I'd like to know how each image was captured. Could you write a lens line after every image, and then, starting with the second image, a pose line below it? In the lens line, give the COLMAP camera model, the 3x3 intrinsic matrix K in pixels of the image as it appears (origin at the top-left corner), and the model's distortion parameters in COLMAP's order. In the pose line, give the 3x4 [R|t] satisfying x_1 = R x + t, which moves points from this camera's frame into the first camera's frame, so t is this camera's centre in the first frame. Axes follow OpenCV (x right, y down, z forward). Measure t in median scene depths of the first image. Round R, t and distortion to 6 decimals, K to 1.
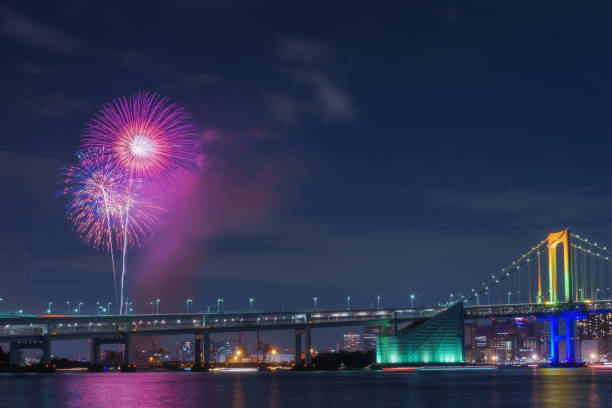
lens RADIAL K [[1240.9, 0, 306.0], [0, 1240.9, 204.0], [0, 0, 1]] dist [0.013530, -0.155103]
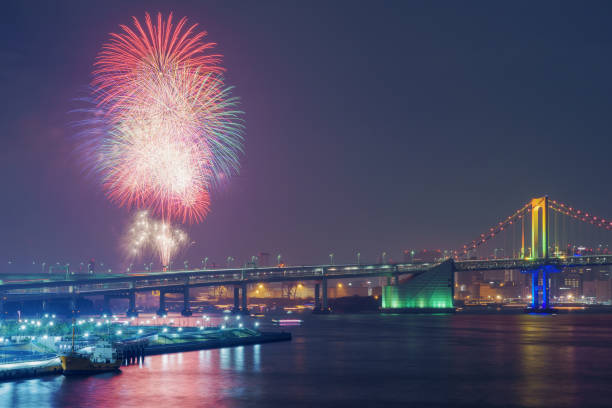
lens RADIAL K [[1945.9, 0, 306.0], [0, 1945.9, 204.0], [0, 0, 1]] dist [0.253657, 1.277288]
pose [[0.999671, 0.005822, -0.024994, 0.029988], [-0.003649, 0.996277, 0.086138, -0.137565], [0.025402, -0.086019, 0.995970, -0.897523]]
